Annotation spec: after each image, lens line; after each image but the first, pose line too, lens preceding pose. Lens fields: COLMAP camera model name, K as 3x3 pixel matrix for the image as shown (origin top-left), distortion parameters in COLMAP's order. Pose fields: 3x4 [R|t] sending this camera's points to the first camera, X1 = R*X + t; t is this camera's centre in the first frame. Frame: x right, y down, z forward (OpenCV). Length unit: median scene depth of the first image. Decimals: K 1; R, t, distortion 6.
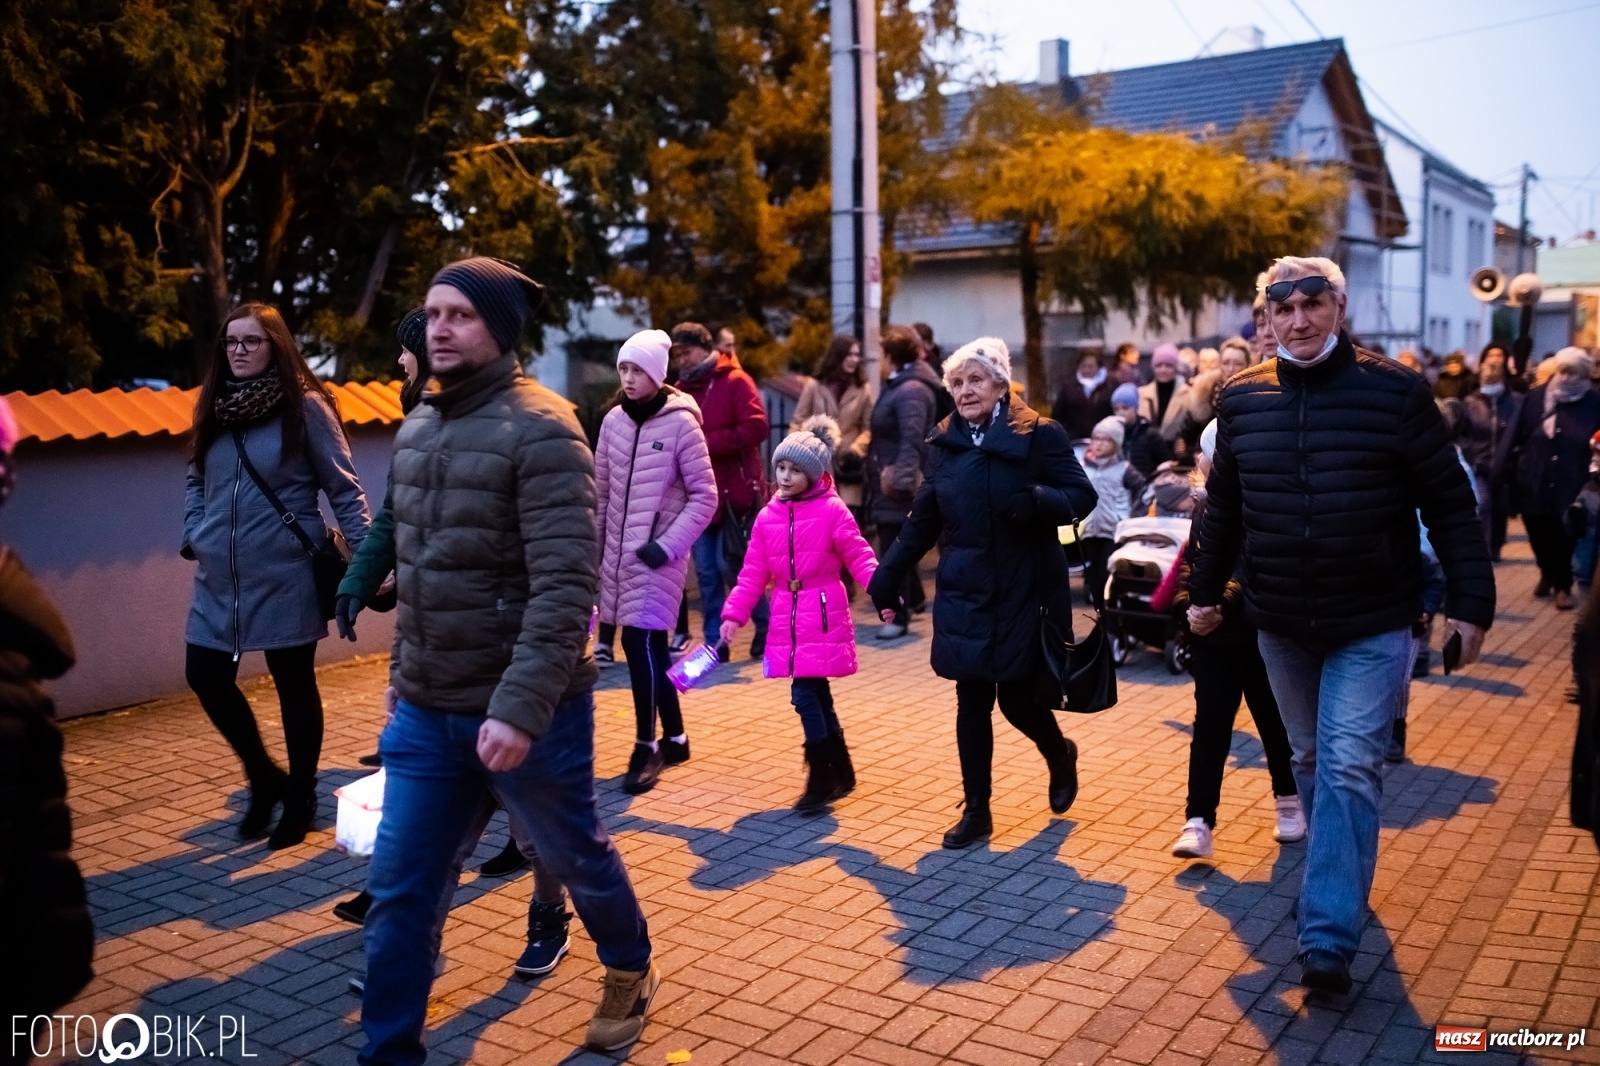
lens RADIAL K [[1519.7, 0, 797.0], [0, 1519.7, 535.2], [0, 0, 1]] dist [-0.070290, 0.103678]
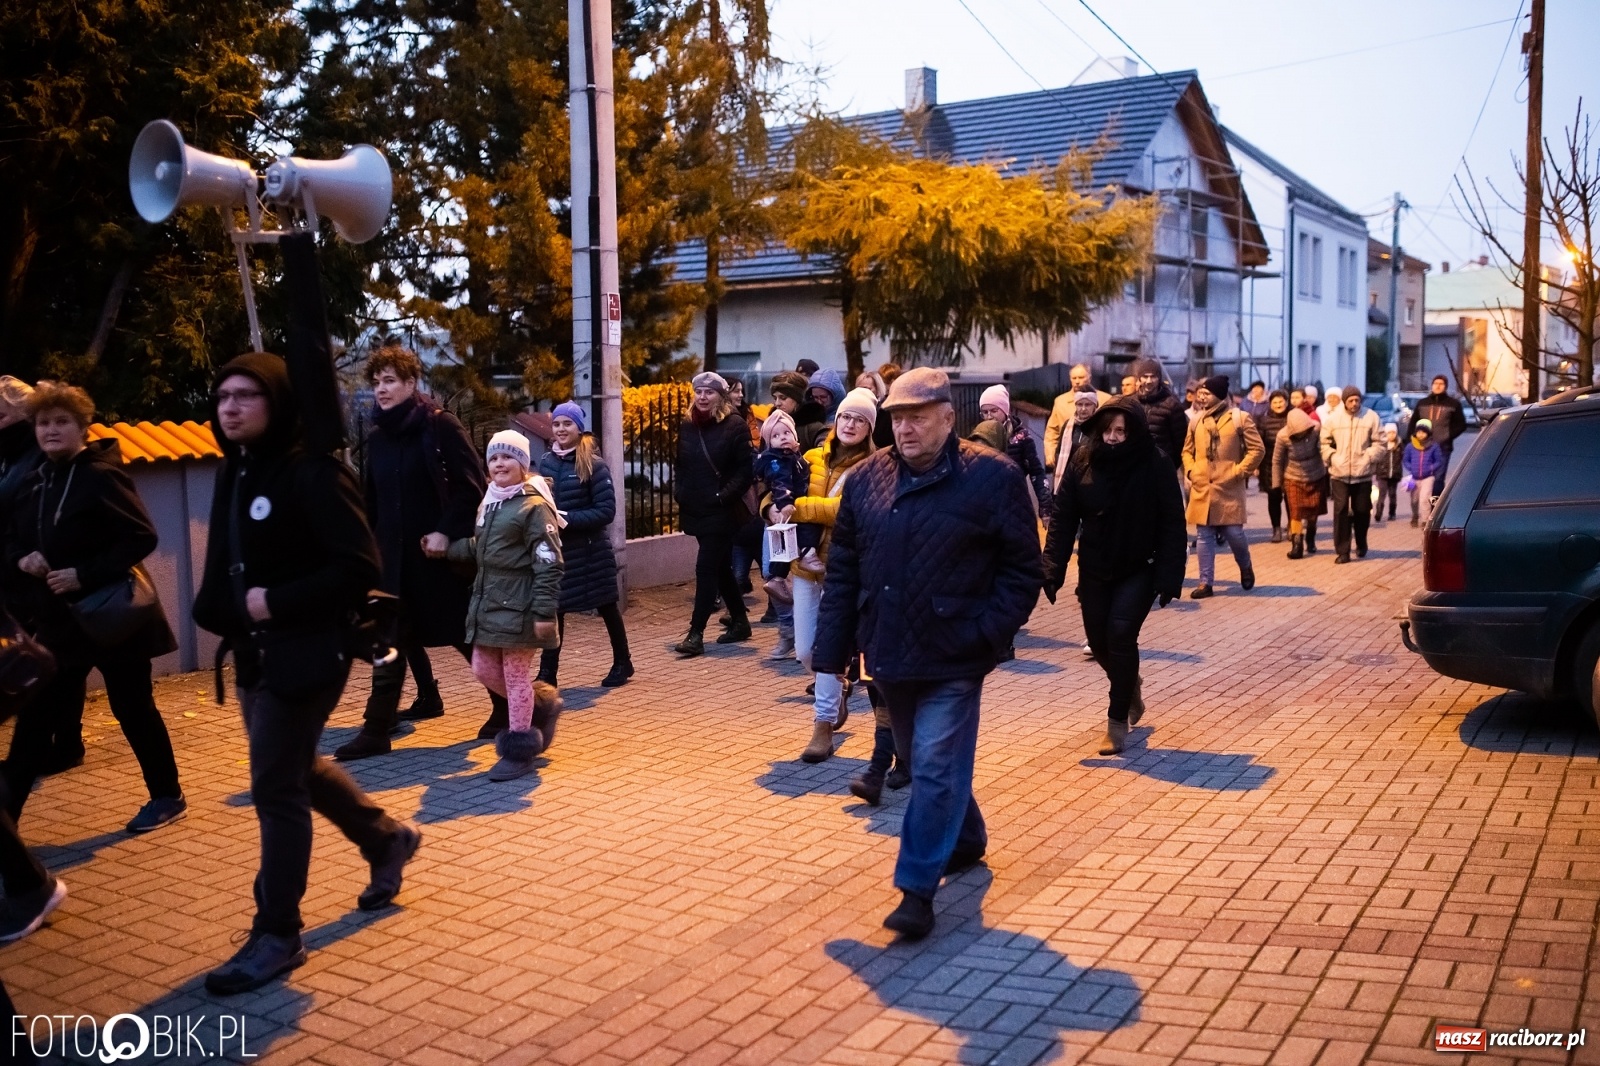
lens RADIAL K [[1515.0, 0, 796.5], [0, 1515.0, 536.3], [0, 0, 1]] dist [-0.067803, 0.100843]
pose [[0.998974, -0.004248, 0.045084, 0.122813], [0.004802, 0.999914, -0.012188, -0.010313], [-0.045028, 0.012392, 0.998909, -0.002965]]
